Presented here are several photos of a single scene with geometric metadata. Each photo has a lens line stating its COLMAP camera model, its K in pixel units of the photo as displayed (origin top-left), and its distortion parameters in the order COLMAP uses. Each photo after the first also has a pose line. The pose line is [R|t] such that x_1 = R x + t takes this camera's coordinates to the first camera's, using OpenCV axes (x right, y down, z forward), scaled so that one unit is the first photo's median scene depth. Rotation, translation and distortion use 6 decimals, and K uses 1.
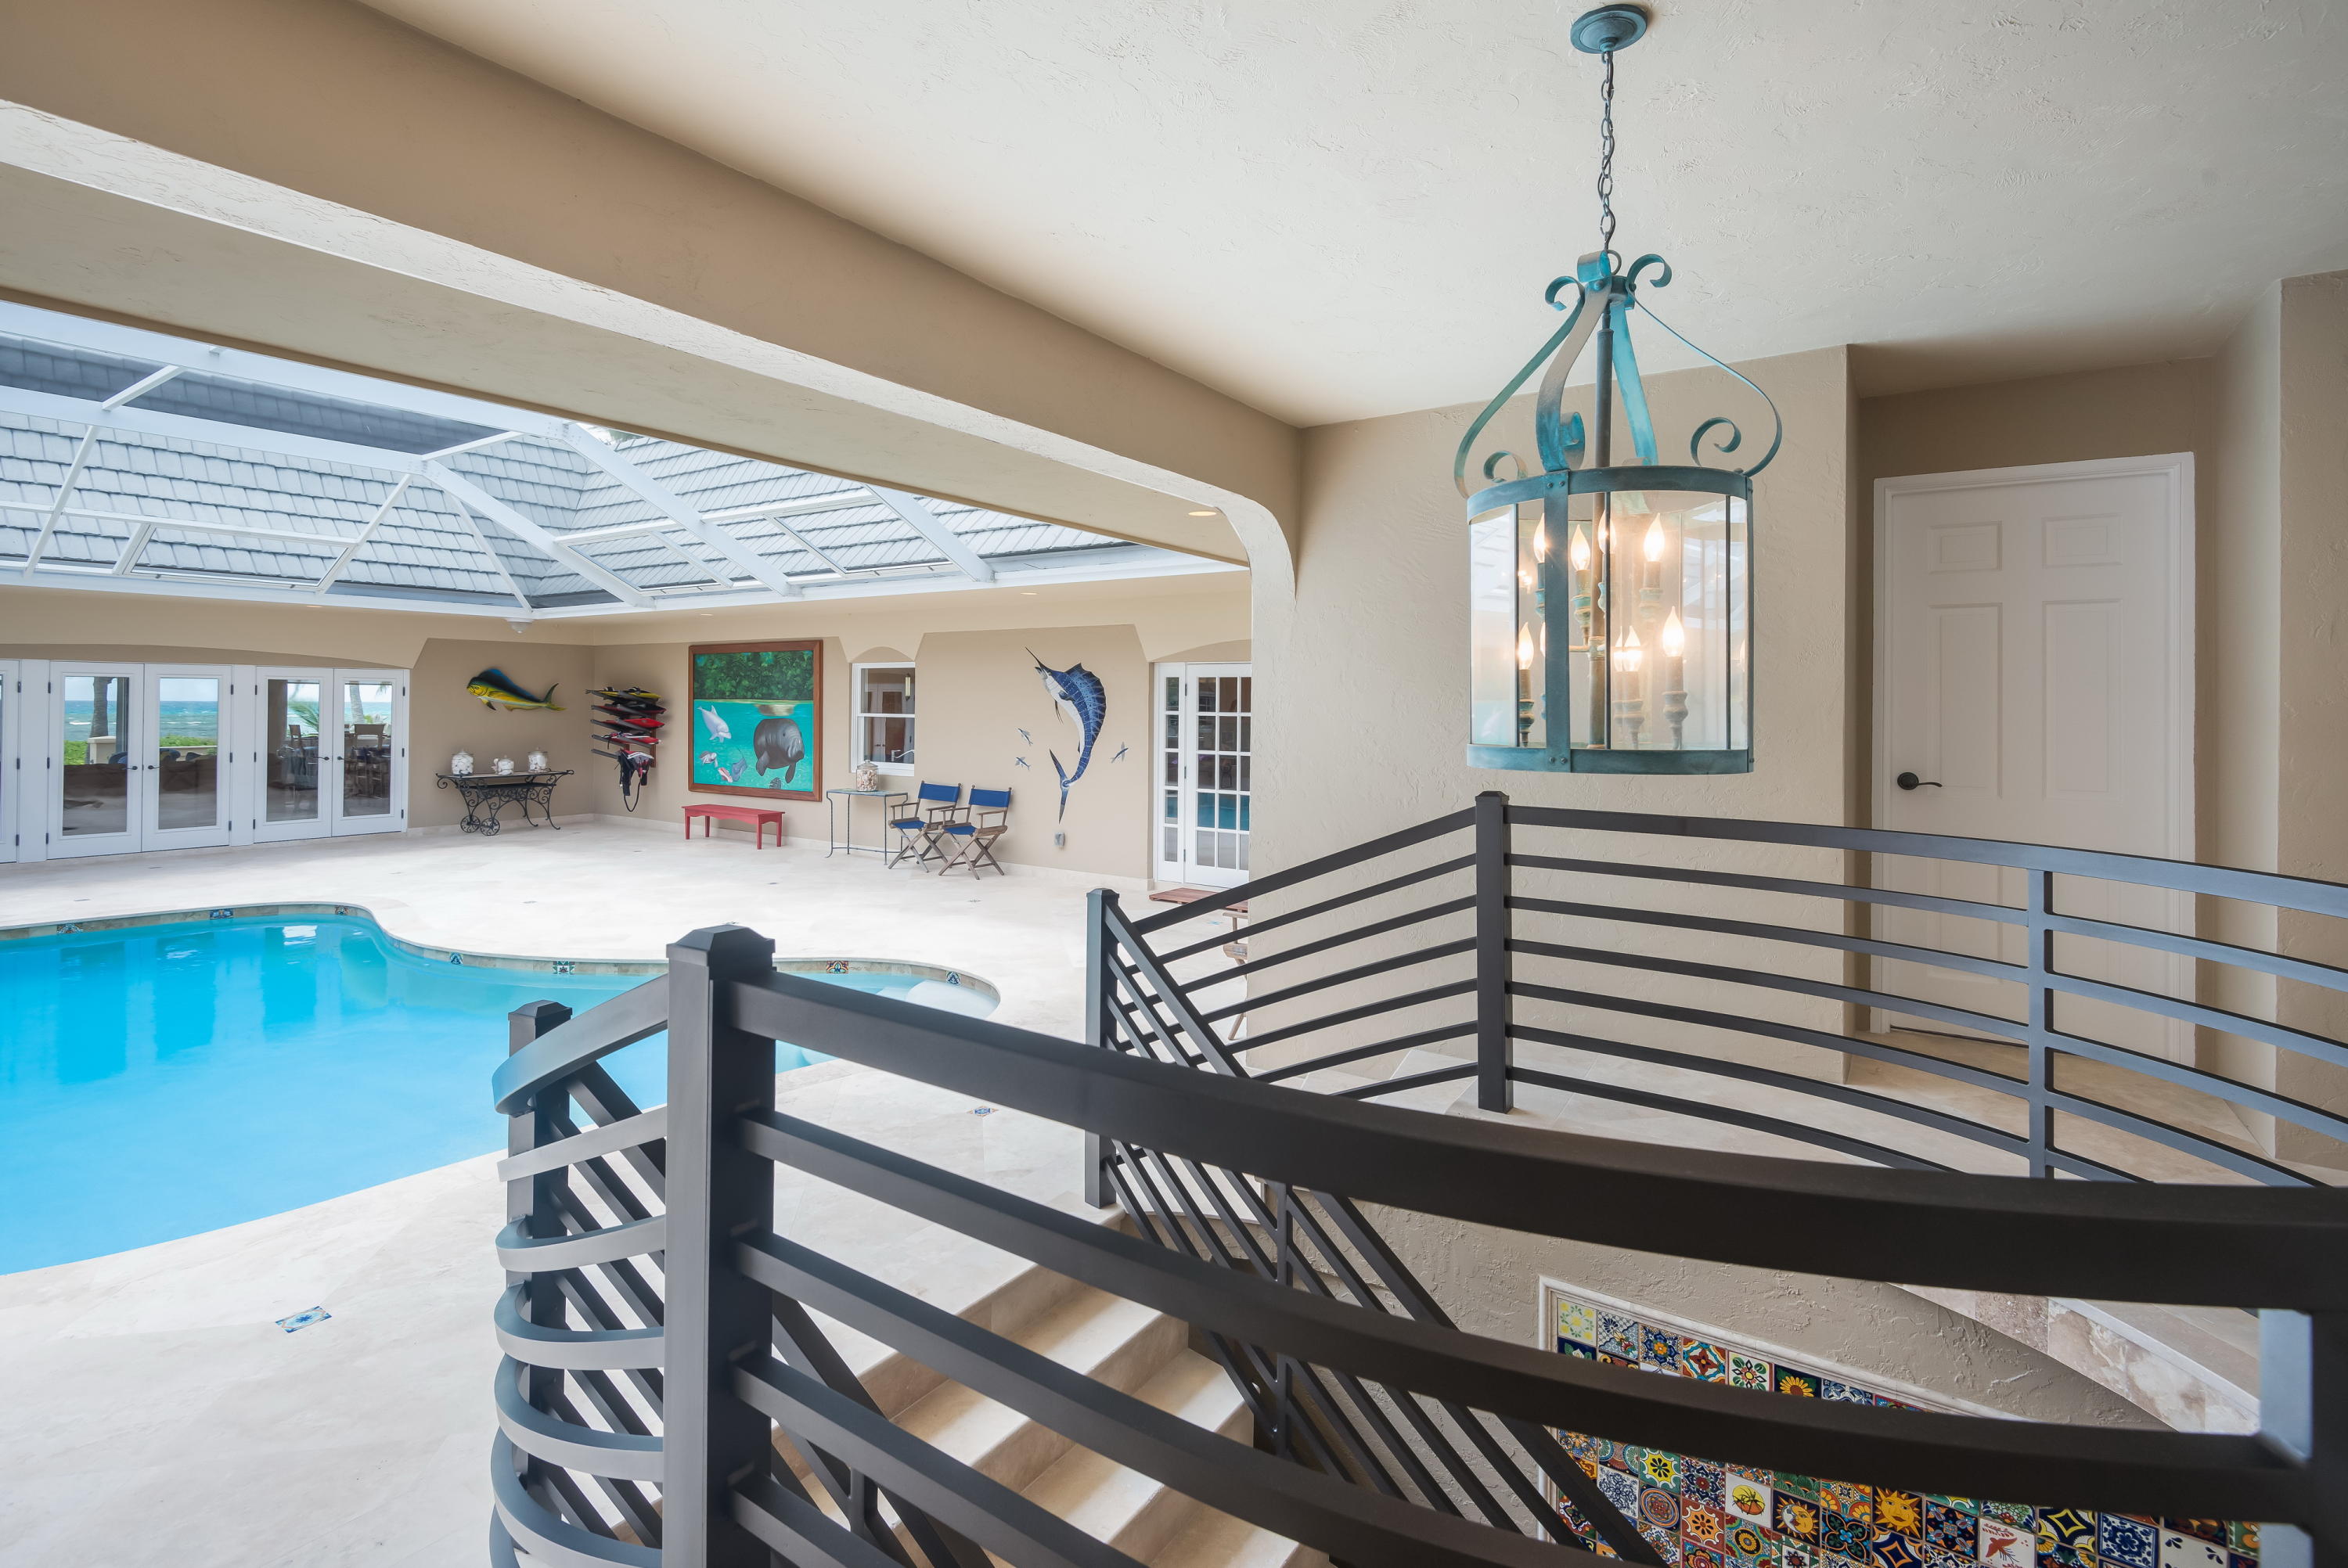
lens RADIAL K [[1084.6, 0, 1203.5], [0, 1084.6, 698.5], [0, 0, 1]] dist [-0.000112, -0.015398]
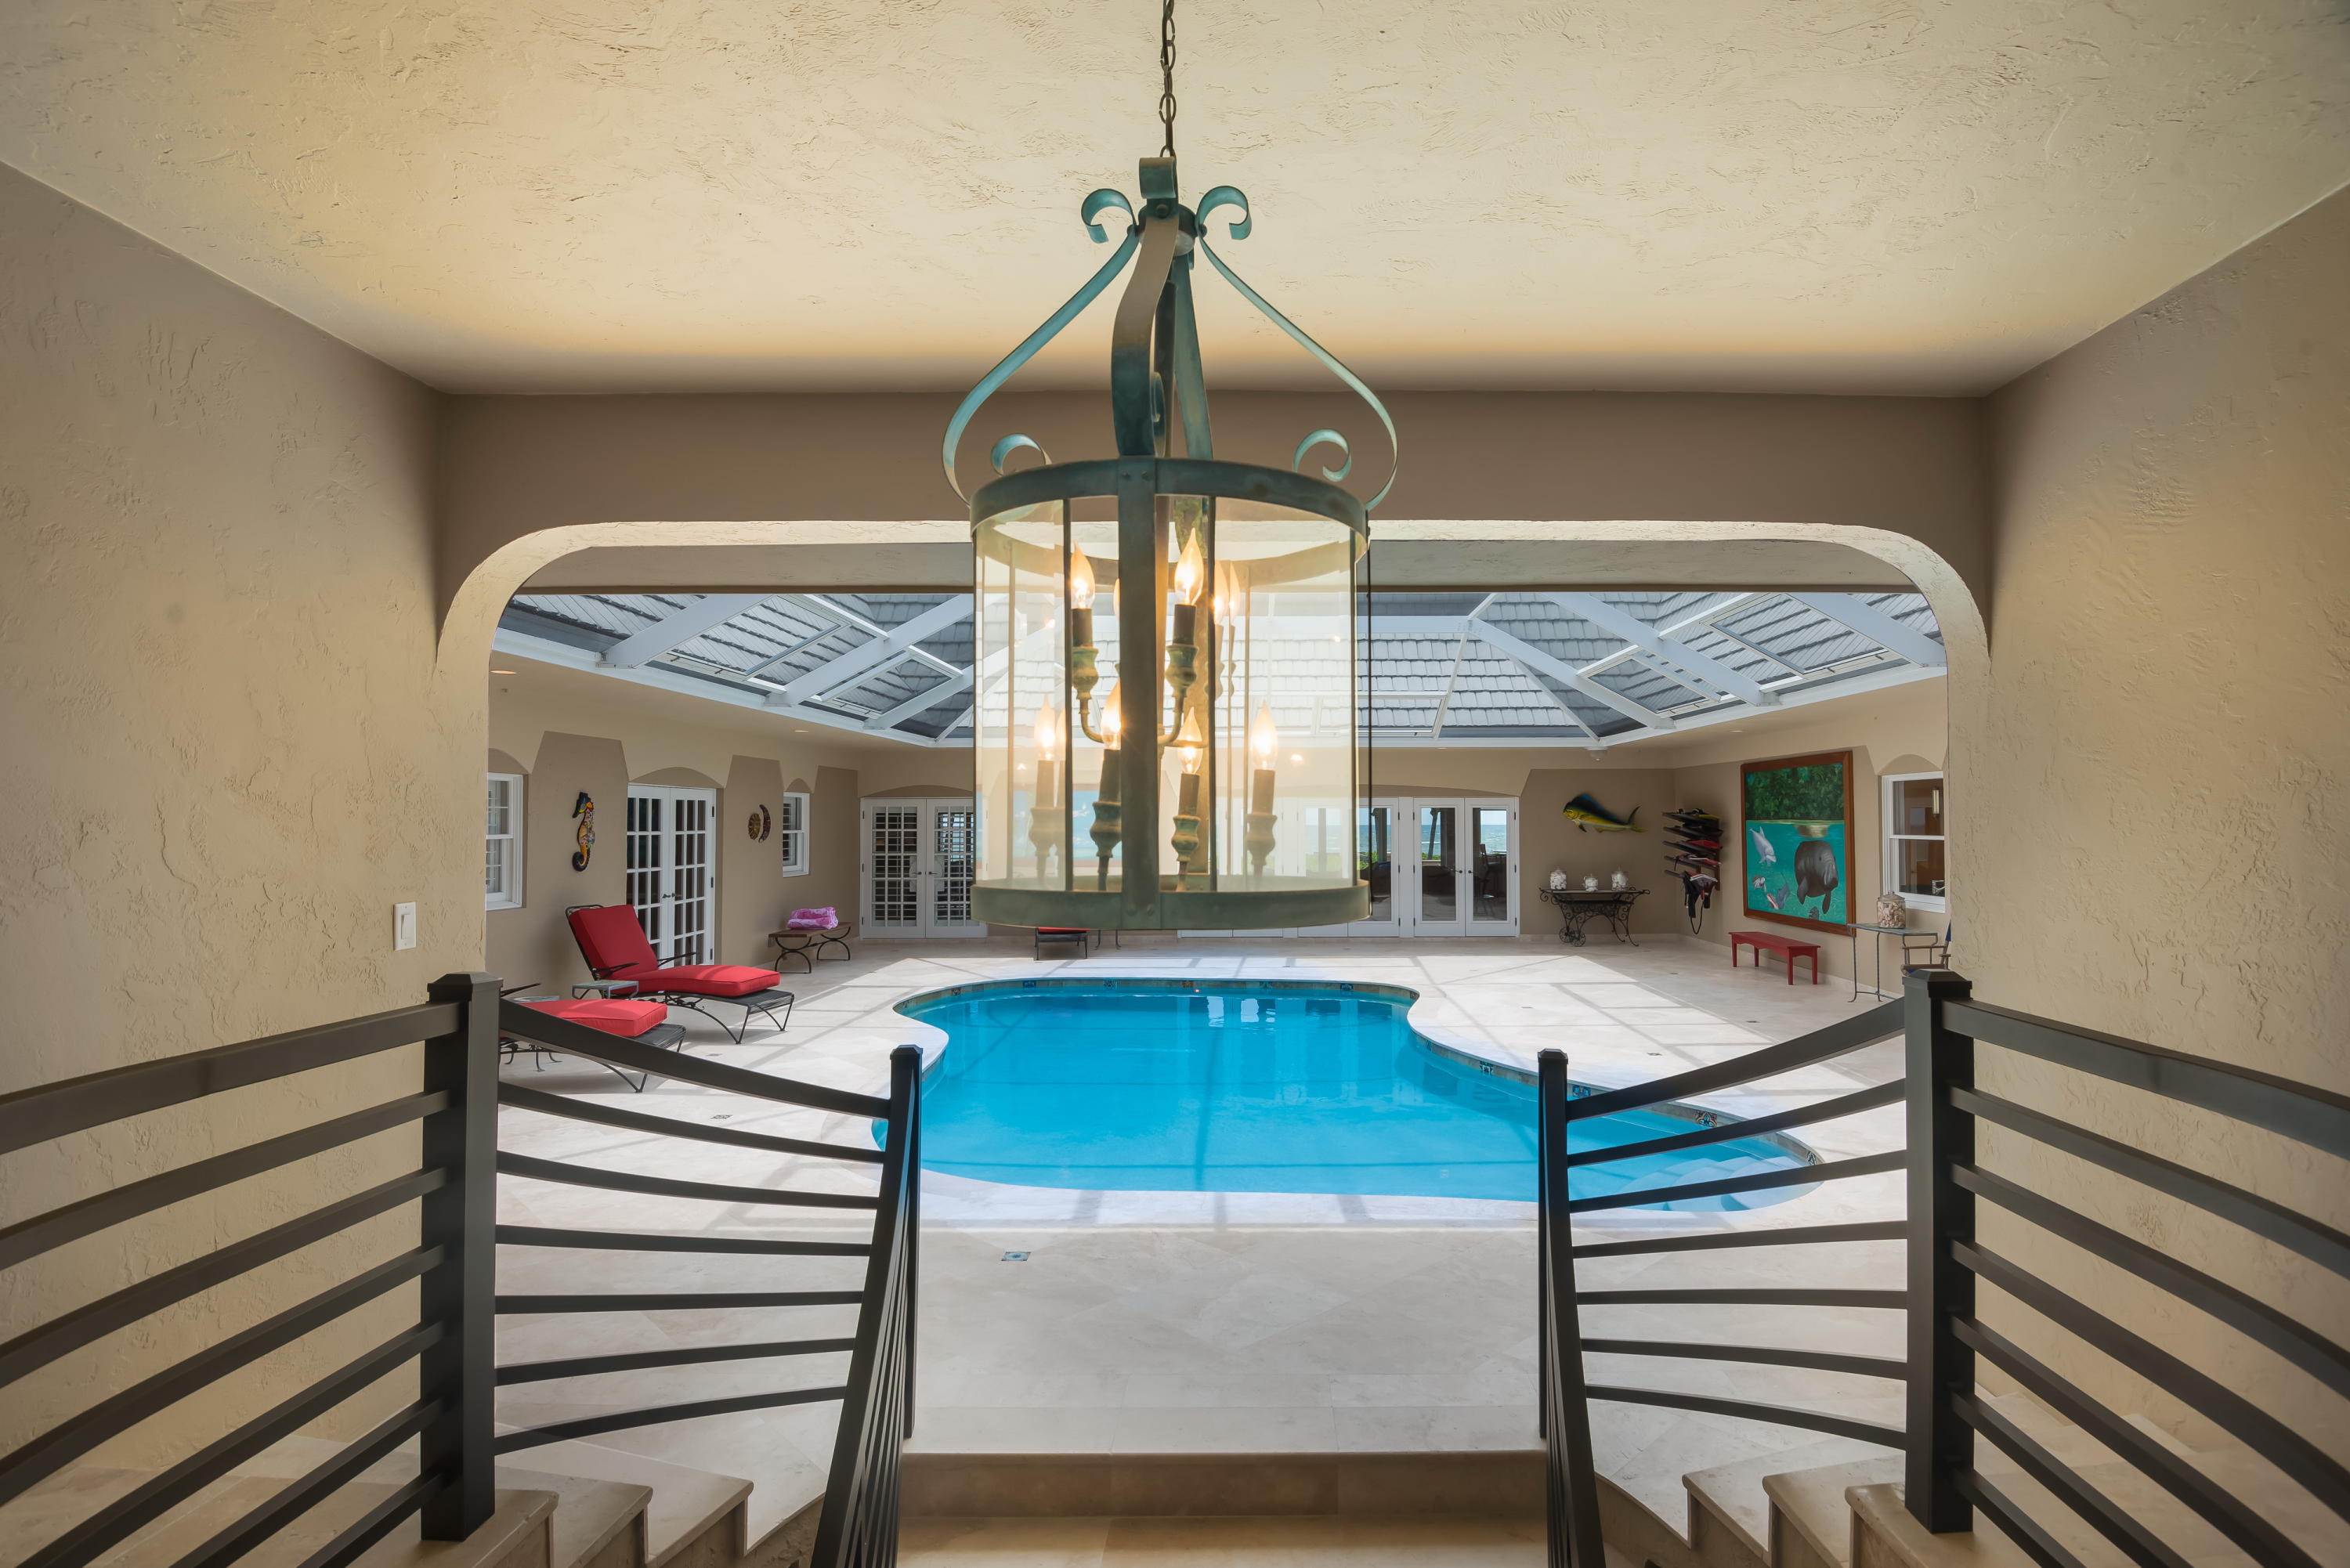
lens RADIAL K [[1145.8, 0, 1260.1], [0, 1145.8, 780.2], [0, 0, 1]] dist [-0.021310, -0.015703]
pose [[0.538297, -0.038753, -0.841864, 0.157419], [0.009625, 0.999160, -0.039839, 0.001379], [0.842700, 0.013342, 0.538218, 0.106049]]
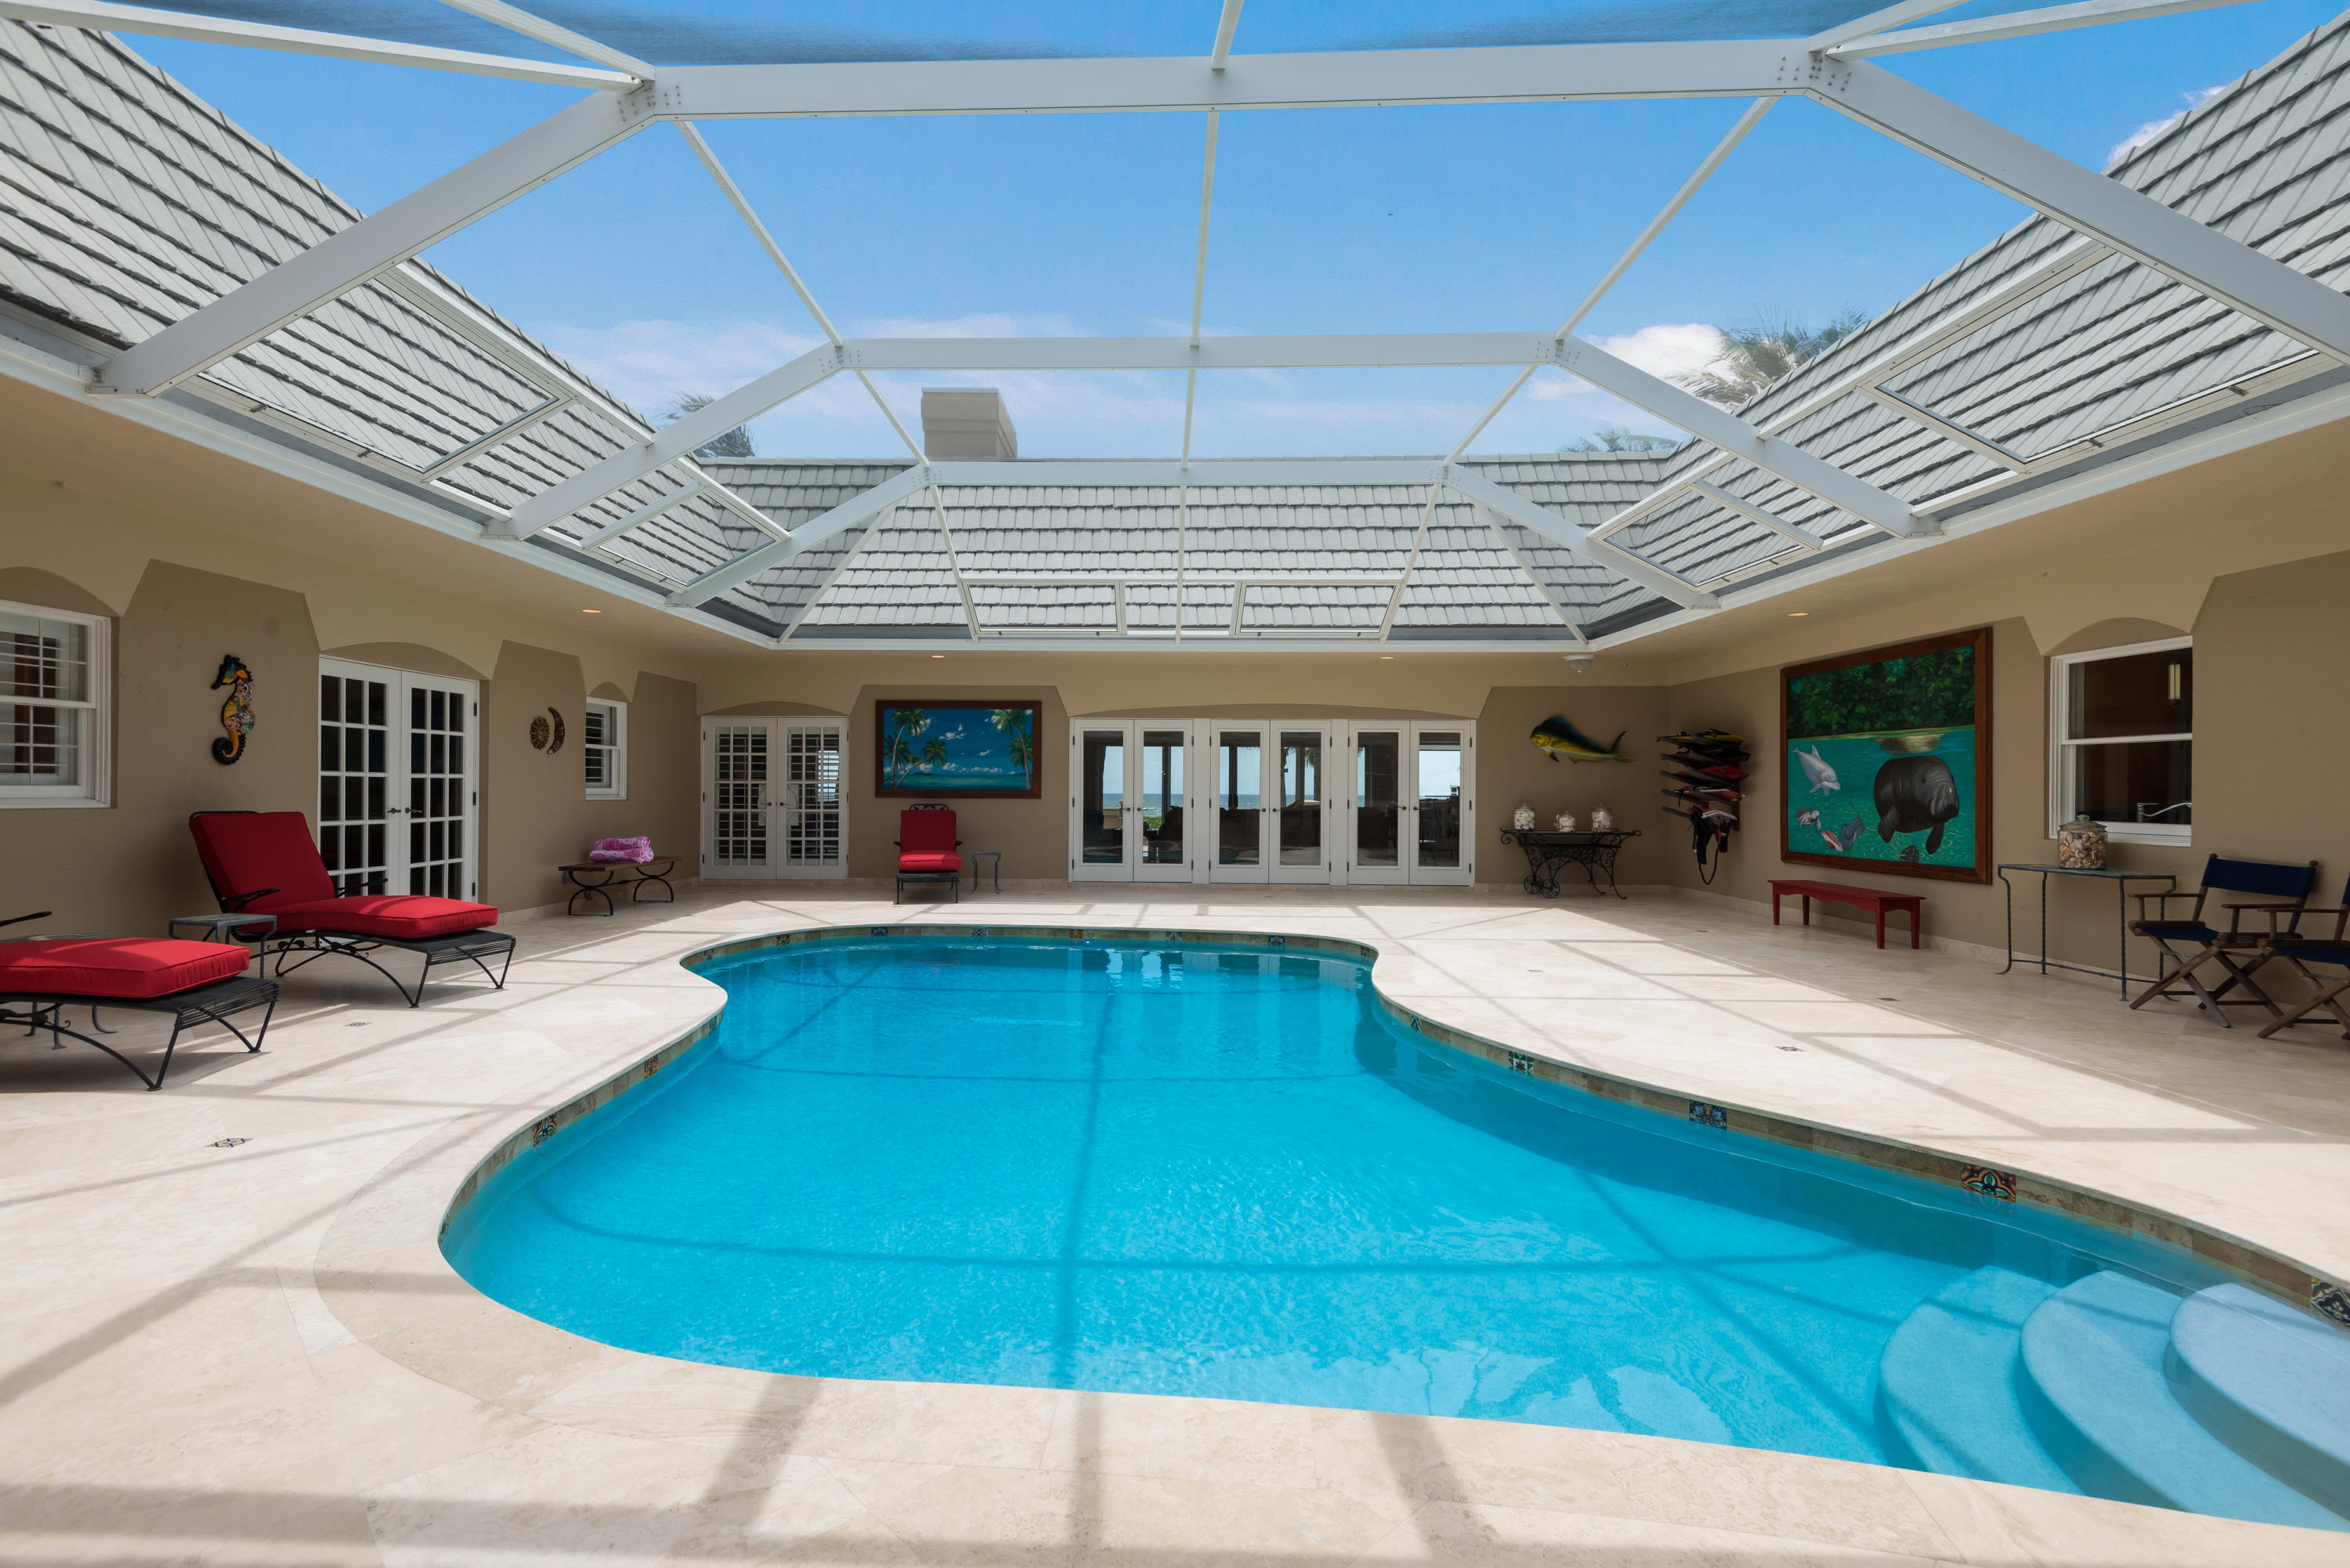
lens RADIAL K [[1073.2, 0, 1120.4], [0, 1073.2, 787.0], [0, 0, 1]] dist [0.017905, -0.012908]
pose [[0.507146, -0.006751, -0.861834, -0.067373], [-0.000869, 0.999965, -0.008344, 0.043294], [0.861860, 0.004981, 0.507122, 0.243084]]
